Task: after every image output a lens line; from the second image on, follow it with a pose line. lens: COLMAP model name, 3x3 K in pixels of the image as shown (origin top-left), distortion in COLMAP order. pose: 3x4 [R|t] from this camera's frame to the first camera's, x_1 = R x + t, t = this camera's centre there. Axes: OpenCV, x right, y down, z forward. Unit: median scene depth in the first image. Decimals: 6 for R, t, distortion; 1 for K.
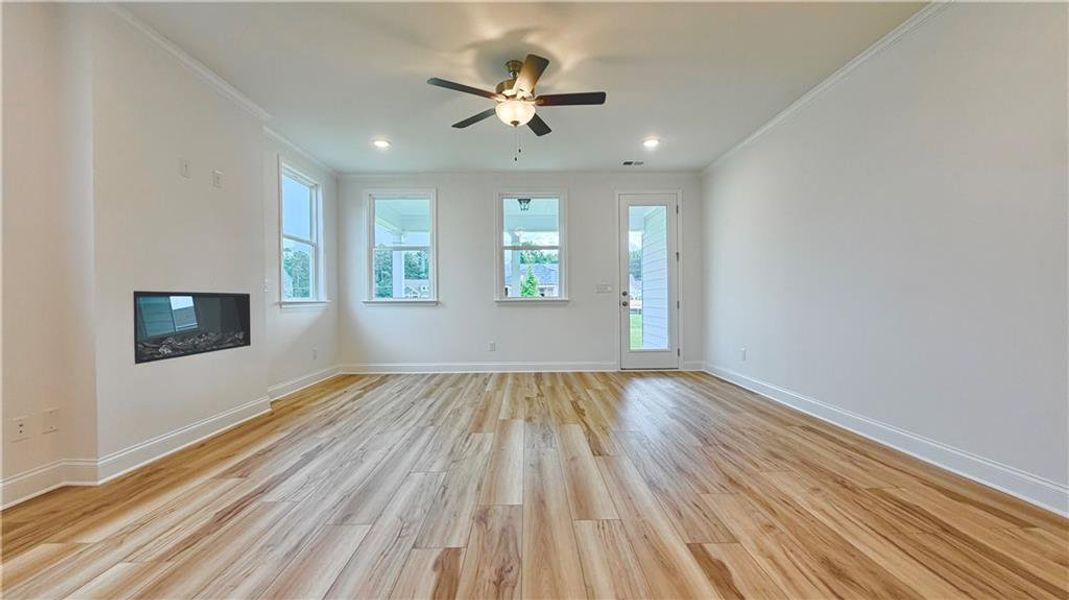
lens RADIAL K [[429.5, 0, 540.0], [0, 429.5, 303.8], [0, 0, 1]] dist [0.000020, -0.000879]
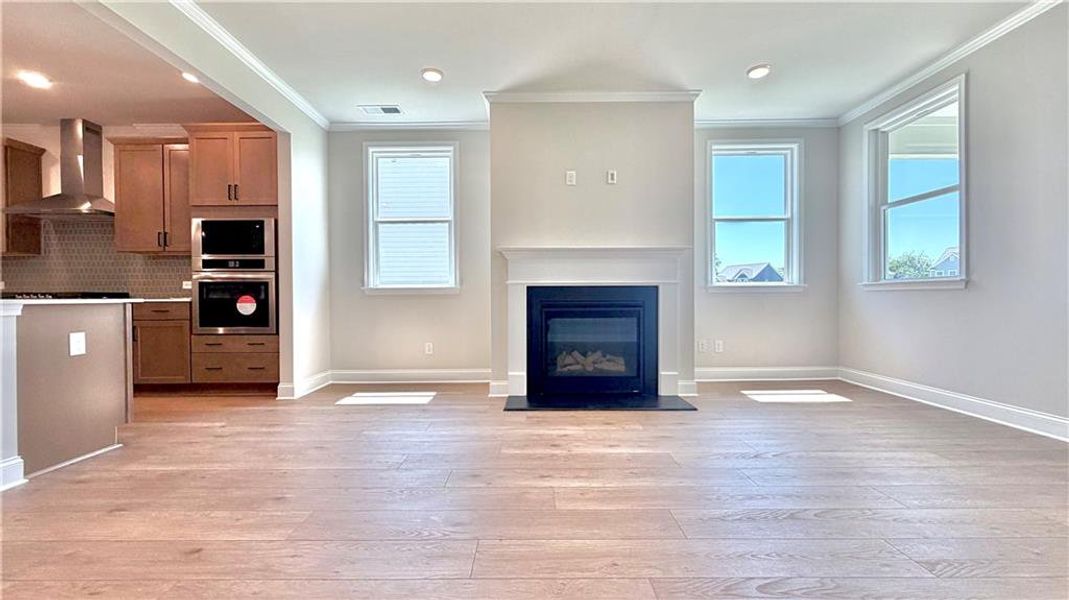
lens RADIAL K [[429.5, 0, 534.4], [0, 429.5, 302.3], [0, 0, 1]] dist [0.000020, -0.000879]
pose [[-0.037374, 0.013702, -0.999207, 0.596207], [-0.004005, 0.999896, 0.013861, 0.031198], [0.999293, 0.004520, -0.037315, 0.886460]]
